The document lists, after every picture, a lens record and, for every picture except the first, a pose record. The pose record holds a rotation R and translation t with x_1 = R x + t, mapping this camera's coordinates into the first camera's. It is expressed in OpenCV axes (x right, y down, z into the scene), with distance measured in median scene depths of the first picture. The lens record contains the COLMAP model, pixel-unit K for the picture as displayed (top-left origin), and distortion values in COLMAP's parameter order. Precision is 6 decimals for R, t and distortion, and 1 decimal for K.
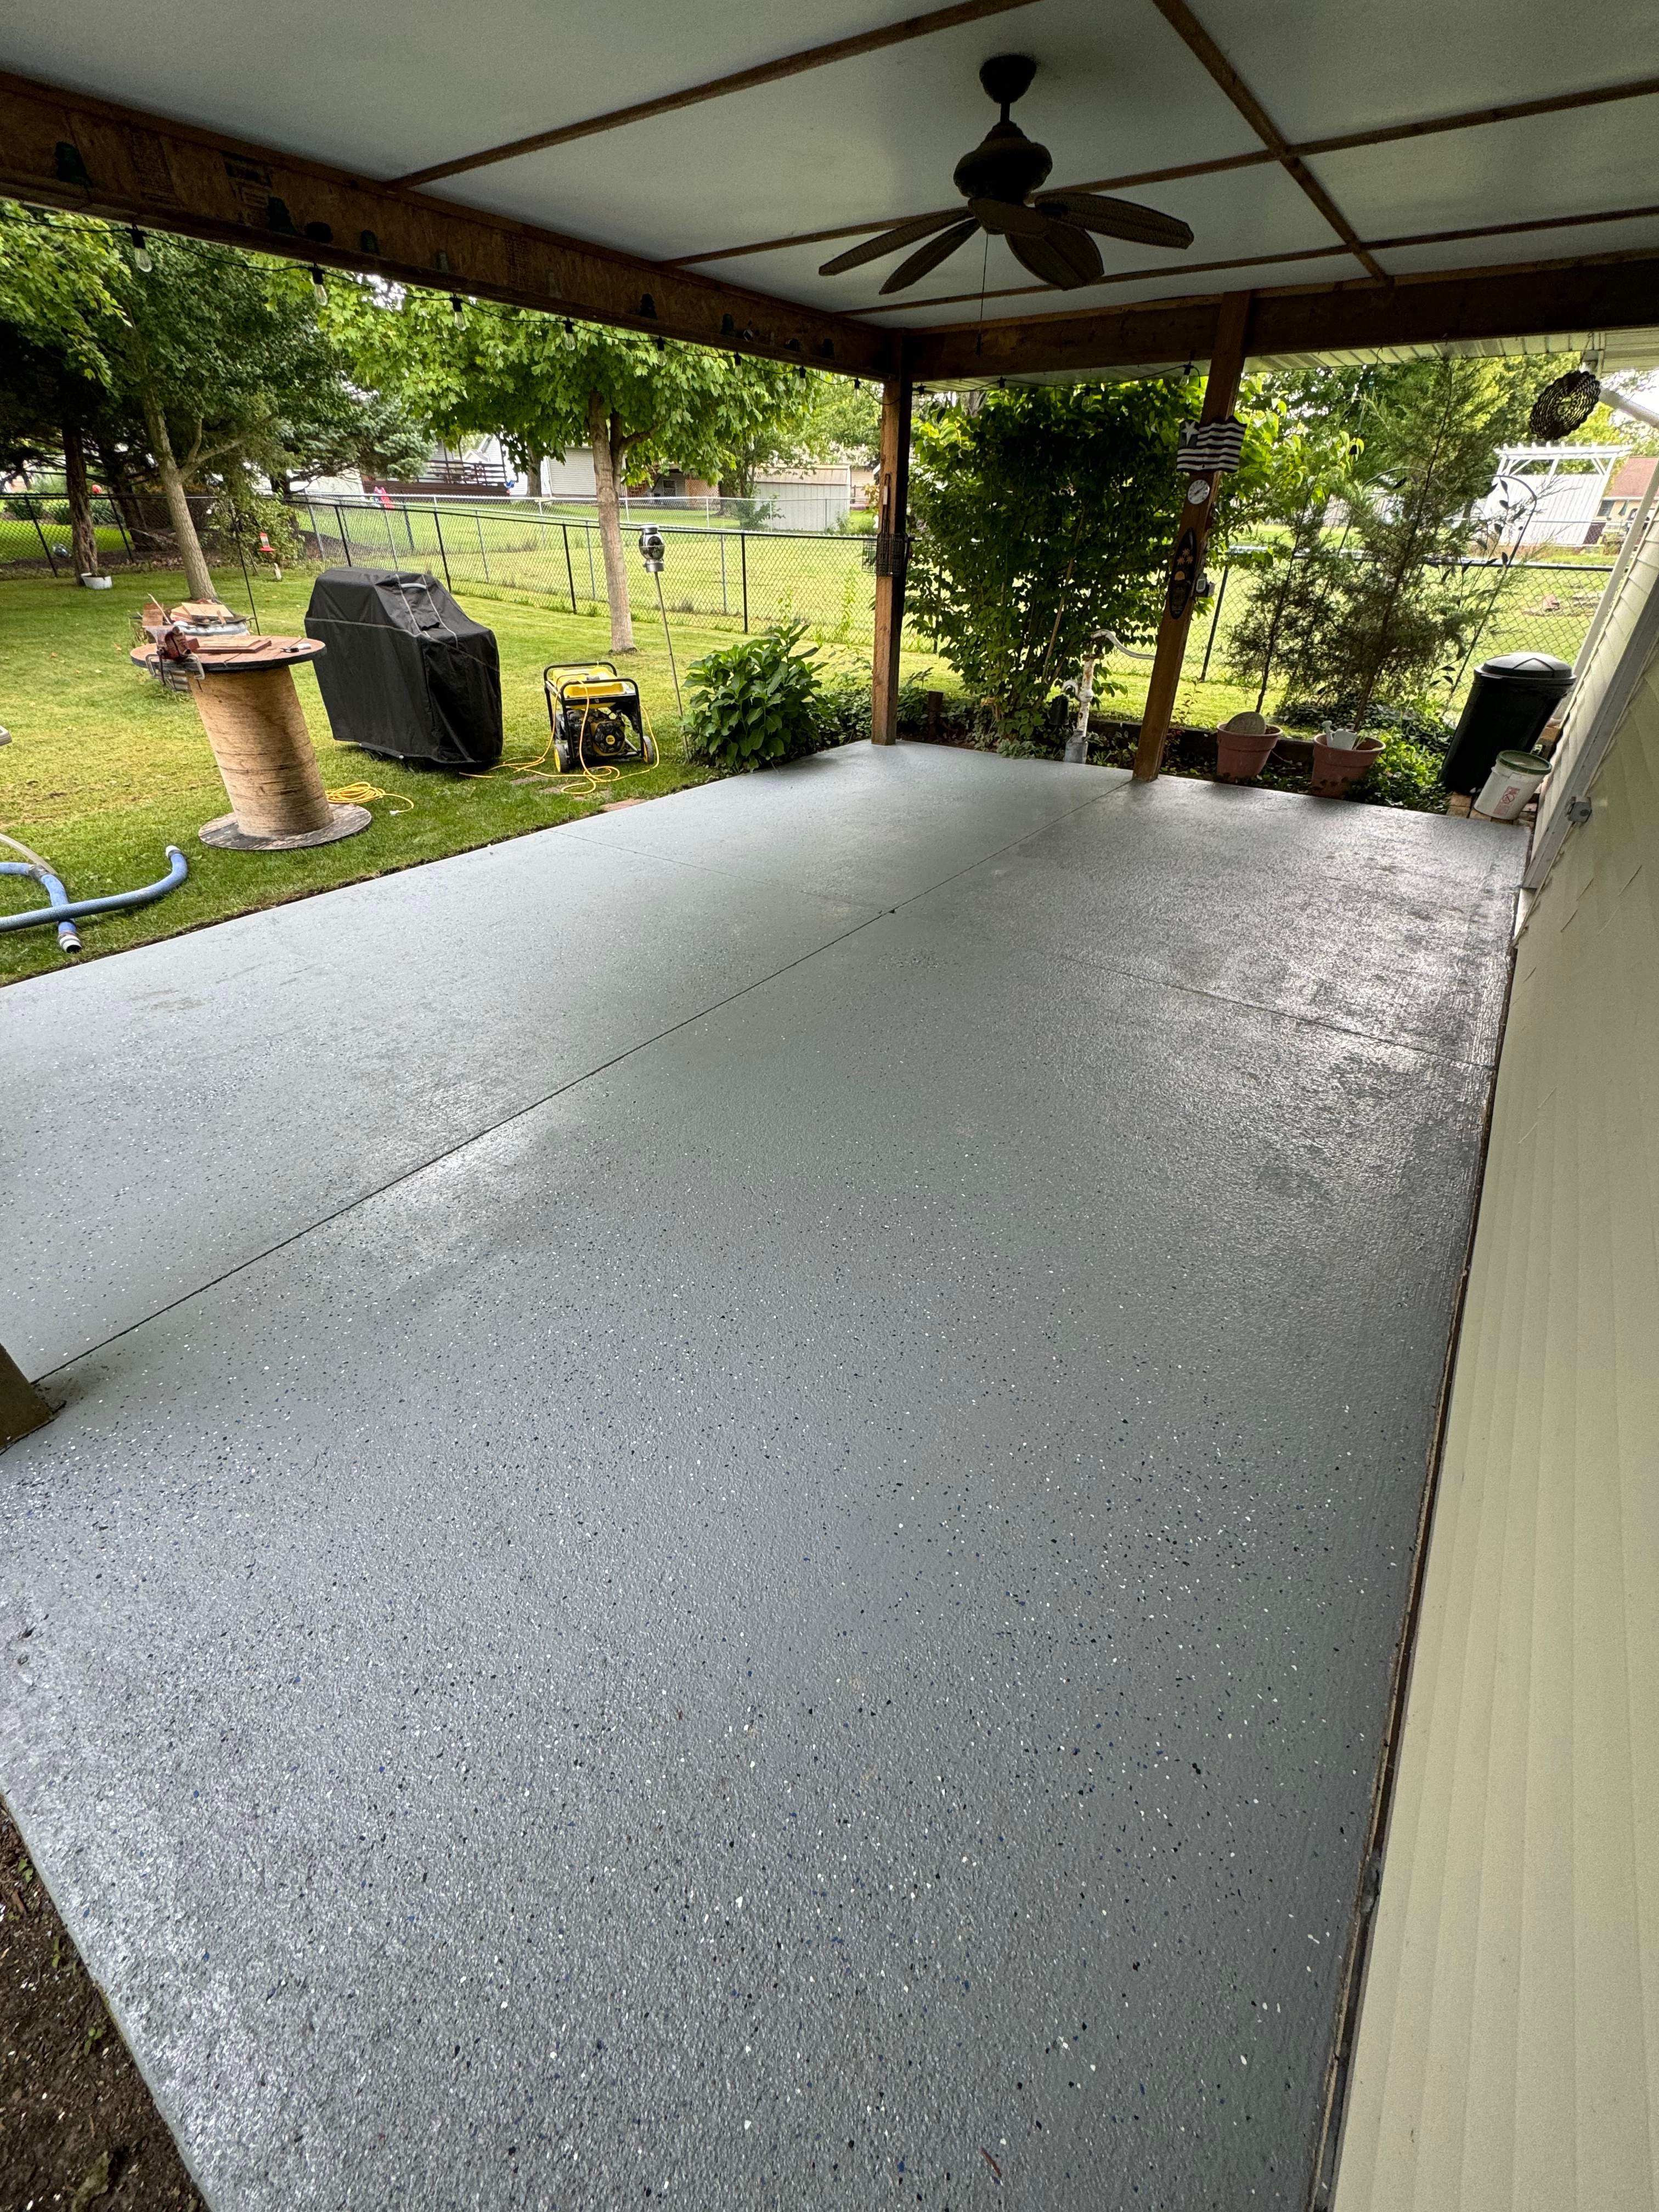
lens RADIAL K [[879.3, 0, 826.9], [0, 879.3, 1101.9], [0, 0, 1]] dist [-0.003171, -0.000219]
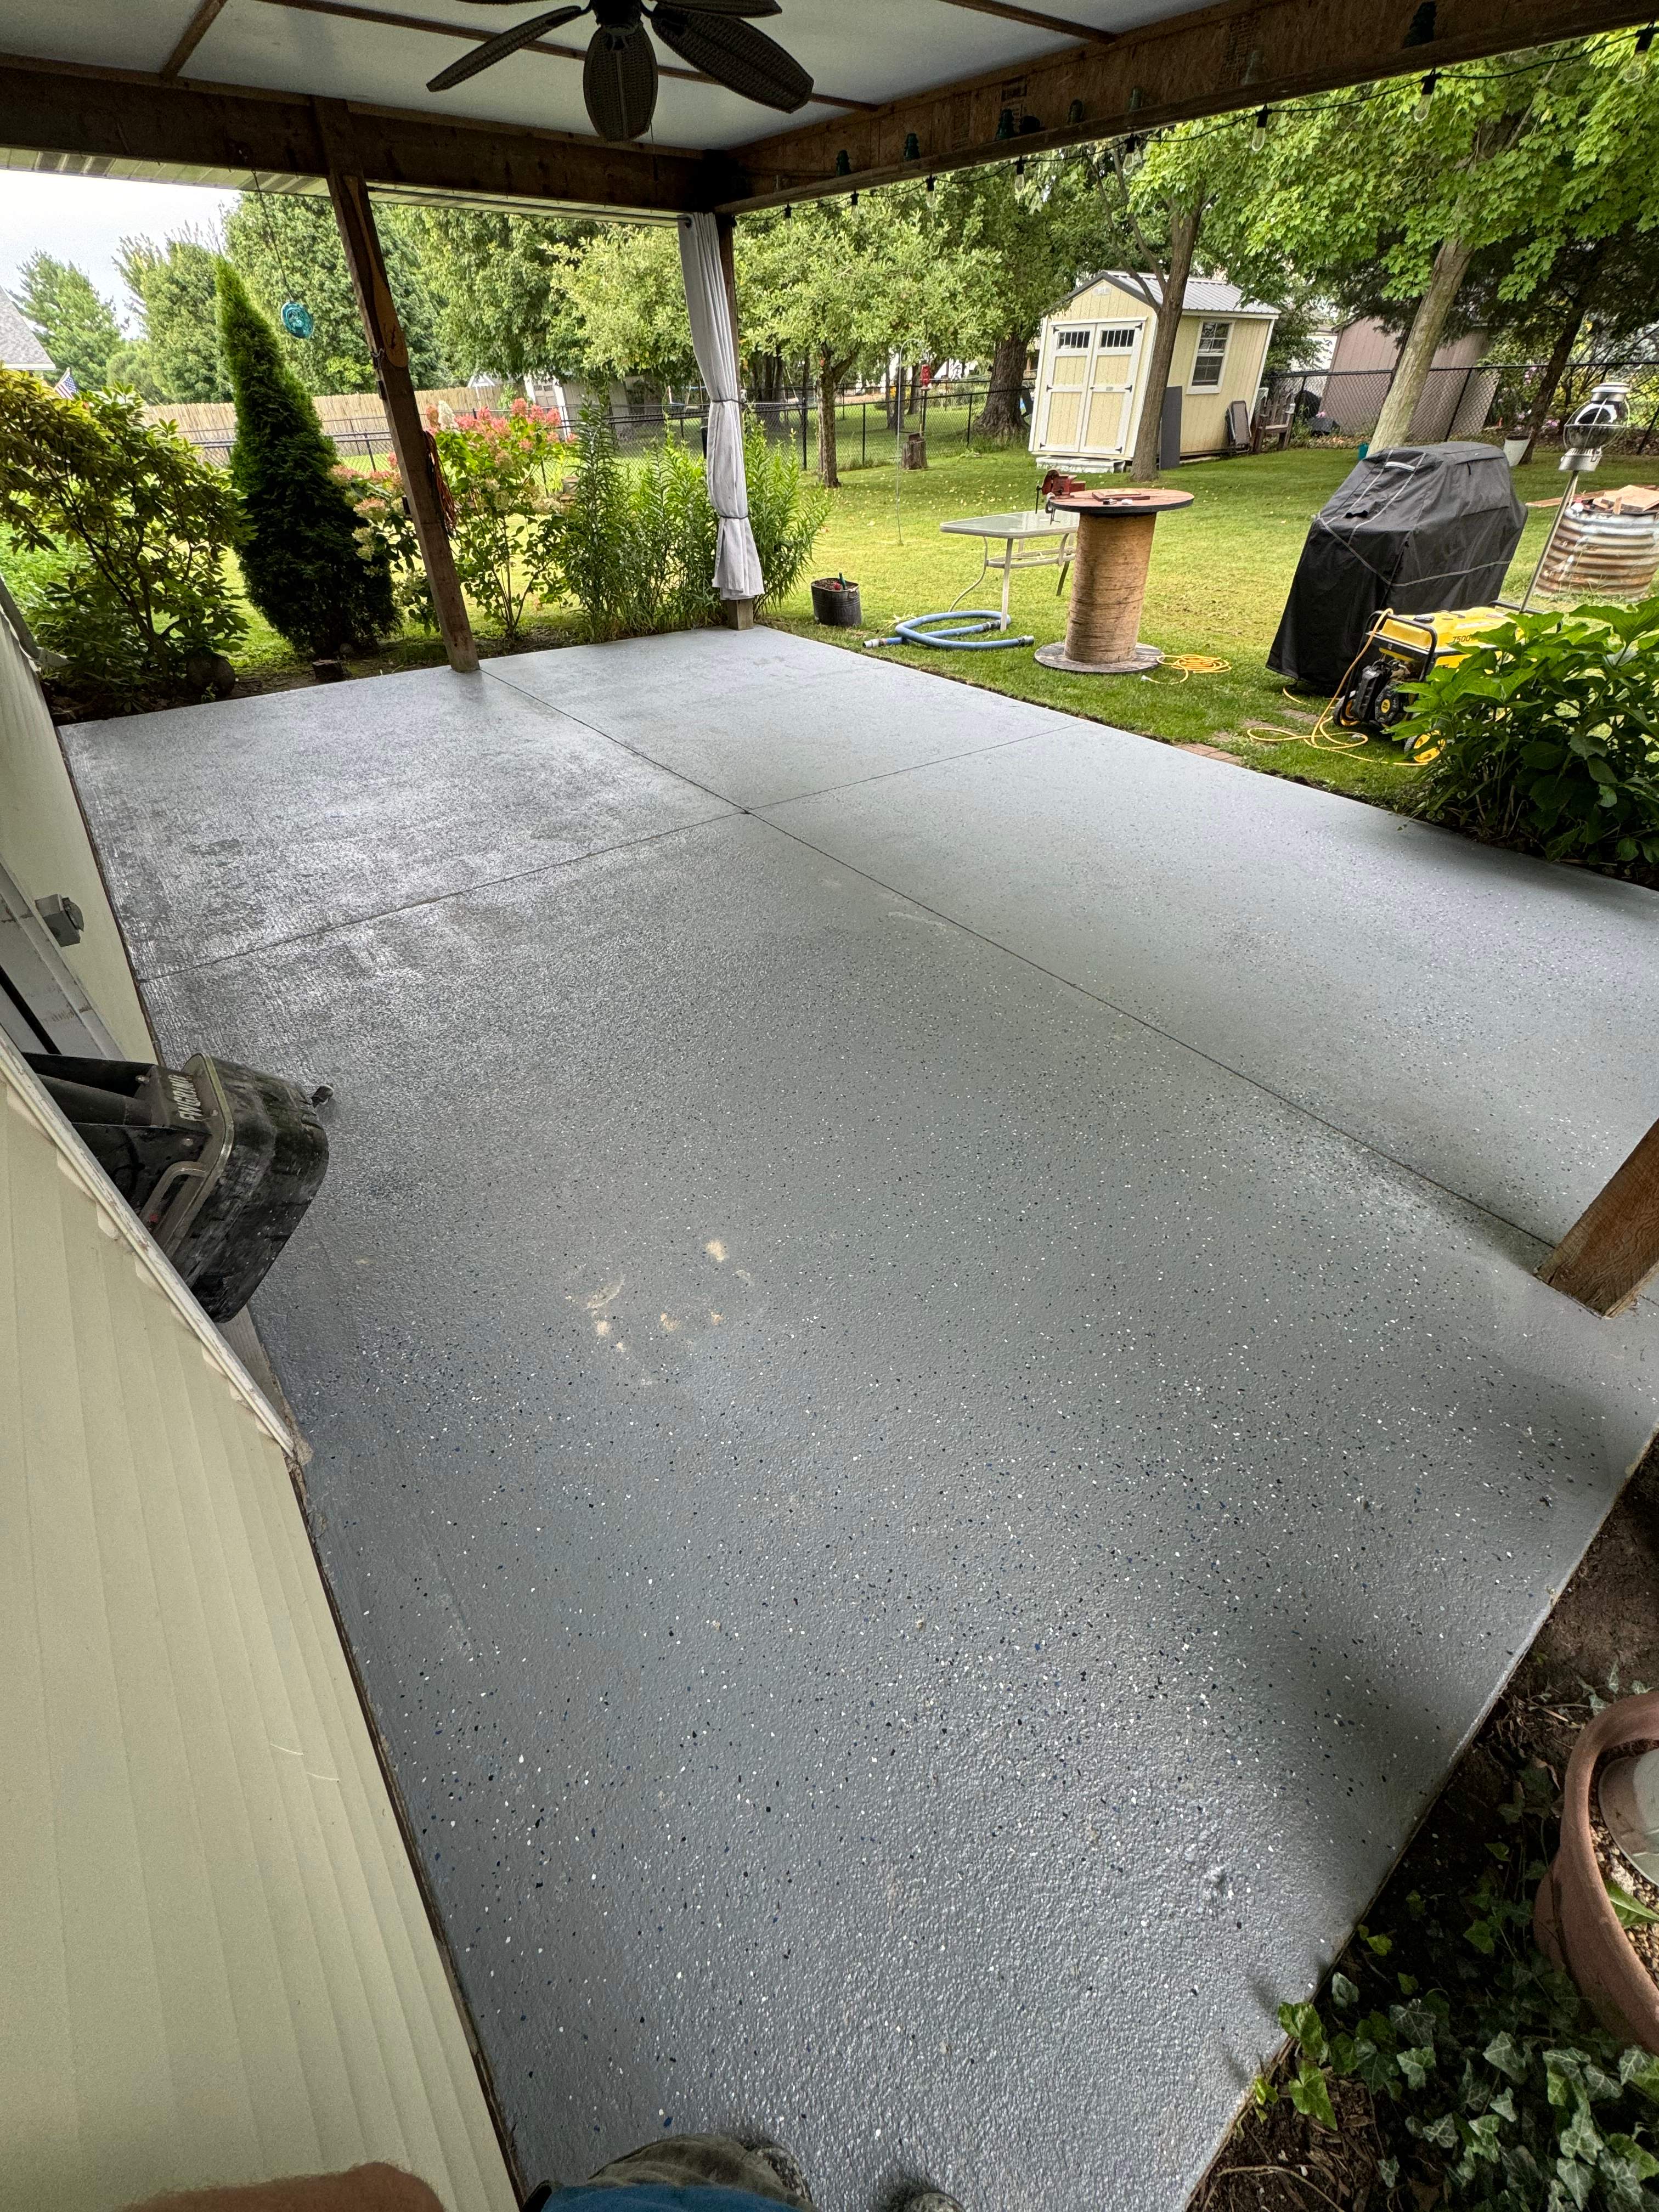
lens RADIAL K [[879.3, 0, 836.7], [0, 879.3, 1105.5], [0, 0, 1]] dist [-0.003171, -0.000219]
pose [[-0.277426, 0.605626, -0.745823, 1.197071], [-0.527061, 0.553112, 0.645193, -0.886187], [0.803269, 0.572088, 0.165754, 1.360683]]
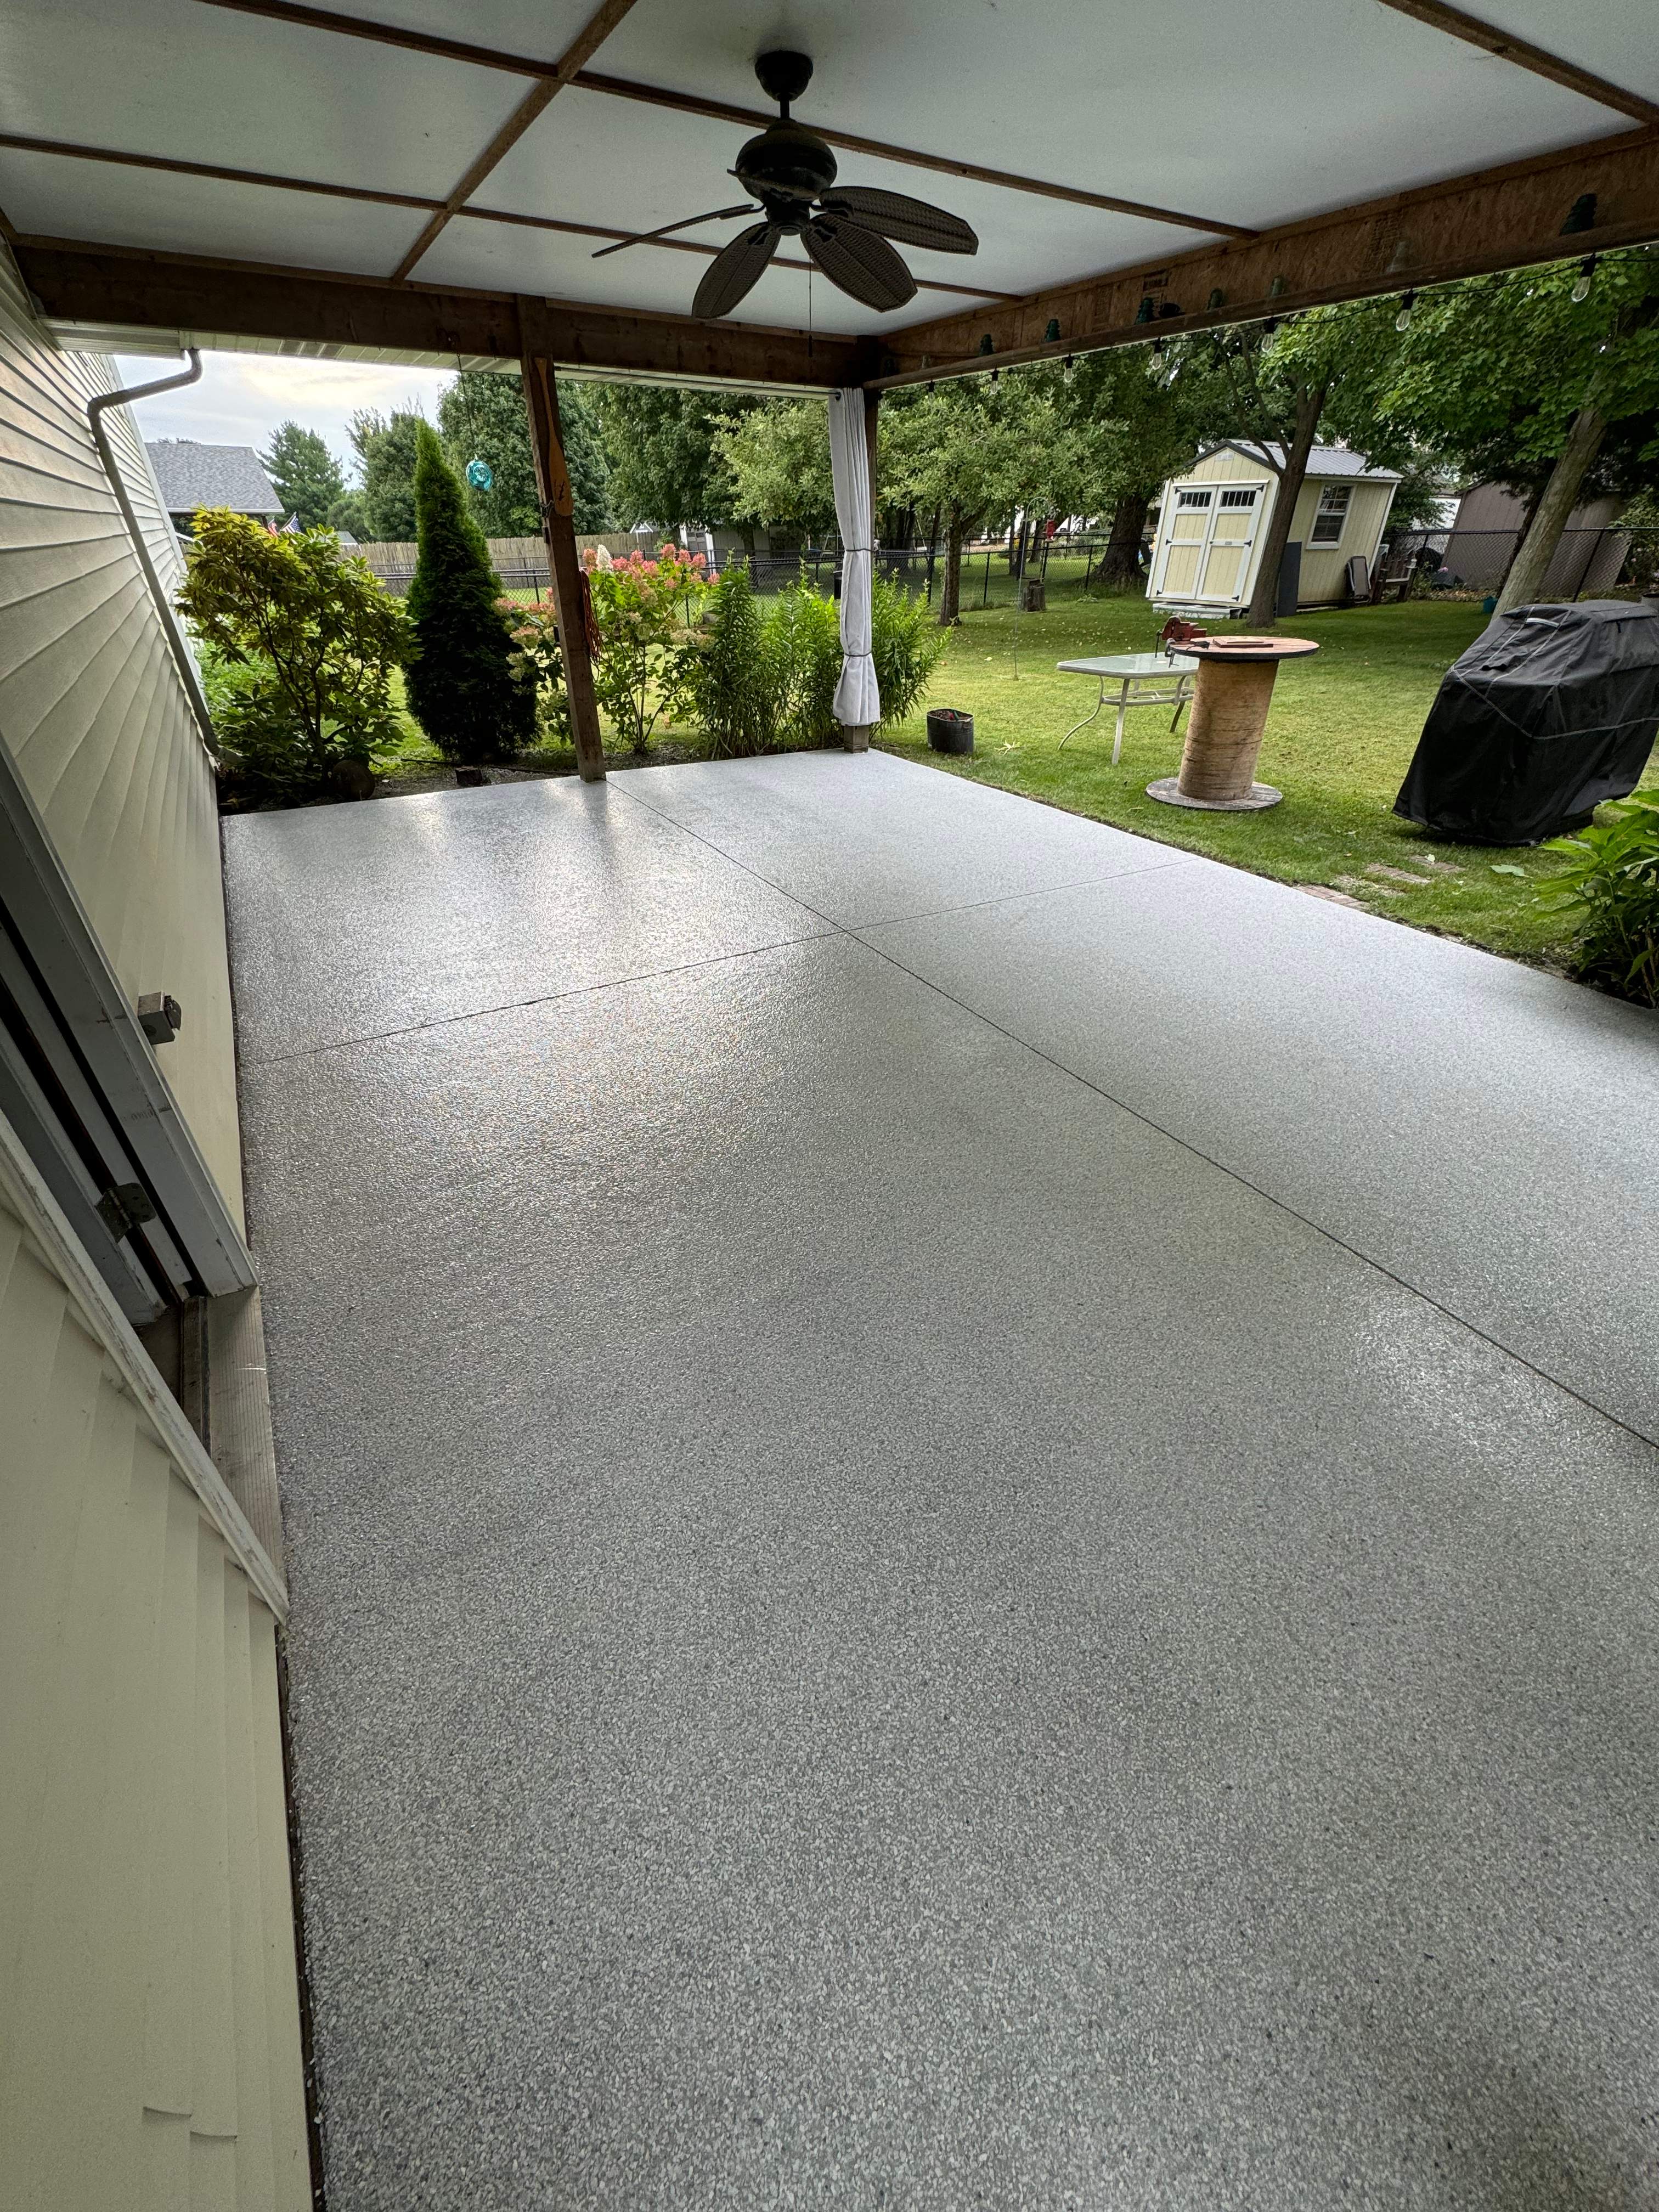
lens RADIAL K [[879.3, 0, 836.1], [0, 879.3, 1105.8], [0, 0, 1]] dist [-0.003171, -0.000219]
pose [[-0.390934, 0.494122, -0.776539, 1.119015], [-0.514844, 0.581955, 0.629495, -0.872100], [0.762959, 0.645888, 0.026890, 1.333279]]
